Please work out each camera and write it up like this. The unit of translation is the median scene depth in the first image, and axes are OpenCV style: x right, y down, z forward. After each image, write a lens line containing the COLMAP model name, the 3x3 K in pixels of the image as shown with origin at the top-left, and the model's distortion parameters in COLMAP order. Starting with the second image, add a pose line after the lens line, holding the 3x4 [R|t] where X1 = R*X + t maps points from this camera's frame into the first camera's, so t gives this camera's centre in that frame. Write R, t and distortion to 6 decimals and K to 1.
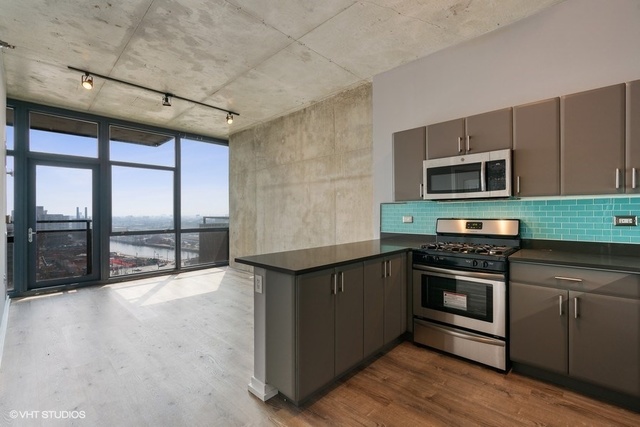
lens RADIAL K [[289.4, 0, 320.0], [0, 289.4, 213.5], [0, 0, 1]] dist [0.001253, 0.000072]
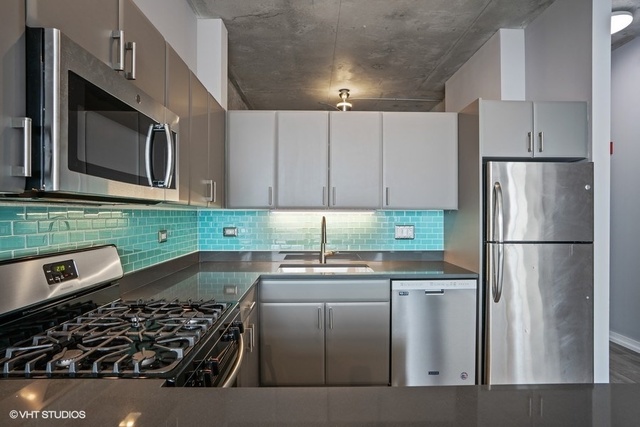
lens RADIAL K [[335.8, 0, 320.0], [0, 335.8, 213.5], [0, 0, 1]] dist [-0.031486, 0.000476]
pose [[-0.703915, 0.016874, 0.710084, 0.006328], [0.018210, 0.999818, -0.005707, -0.013775], [-0.710051, 0.008913, -0.704094, 0.636340]]
